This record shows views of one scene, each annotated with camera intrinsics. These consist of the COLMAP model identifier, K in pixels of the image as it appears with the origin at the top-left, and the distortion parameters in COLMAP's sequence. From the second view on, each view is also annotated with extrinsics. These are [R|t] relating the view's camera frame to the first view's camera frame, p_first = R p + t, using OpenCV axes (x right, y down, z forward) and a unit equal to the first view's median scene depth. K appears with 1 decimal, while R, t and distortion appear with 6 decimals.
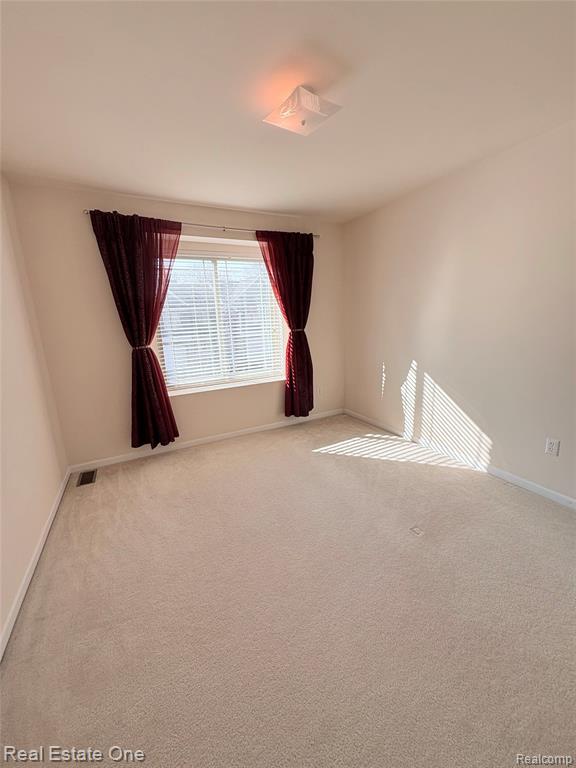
lens RADIAL K [[304.6, 0, 288.7], [0, 304.6, 383.4], [0, 0, 1]] dist [0.003567, -0.000973]
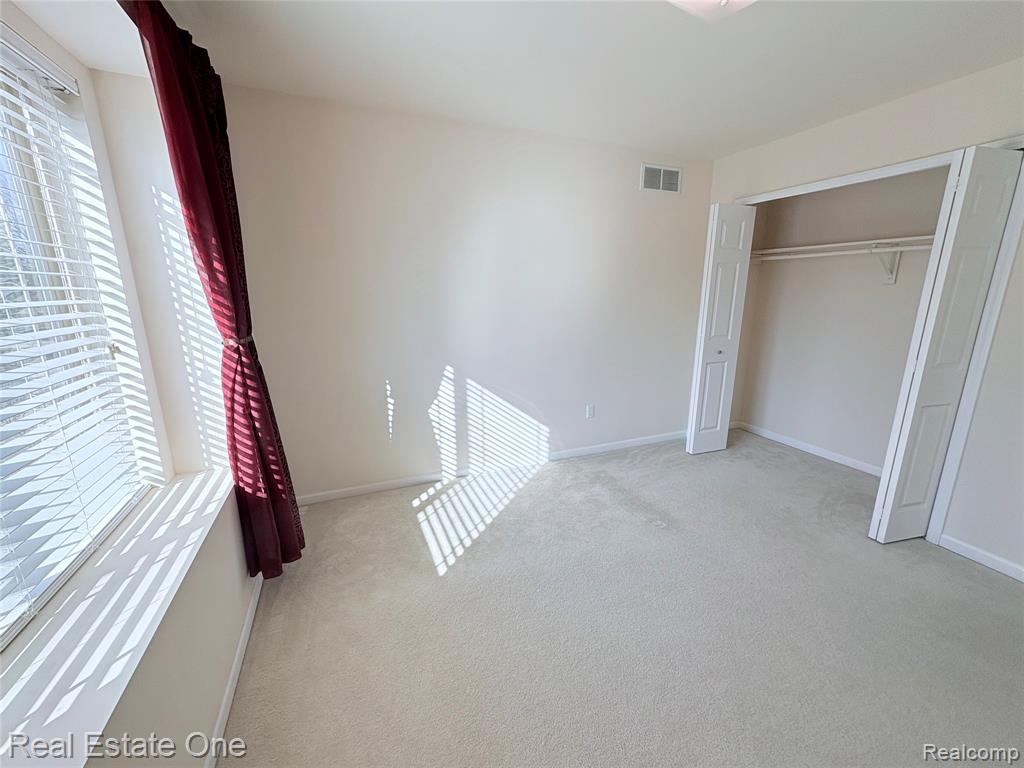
lens RADIAL K [[406.1, 0, 513.5], [0, 406.1, 384.6], [0, 0, 1]] dist [0.003567, -0.000973]
pose [[0.080015, -0.182439, 0.979956, -0.511849], [0.214194, 0.963289, 0.161847, -0.156049], [-0.973508, 0.196950, 0.116155, 0.770934]]
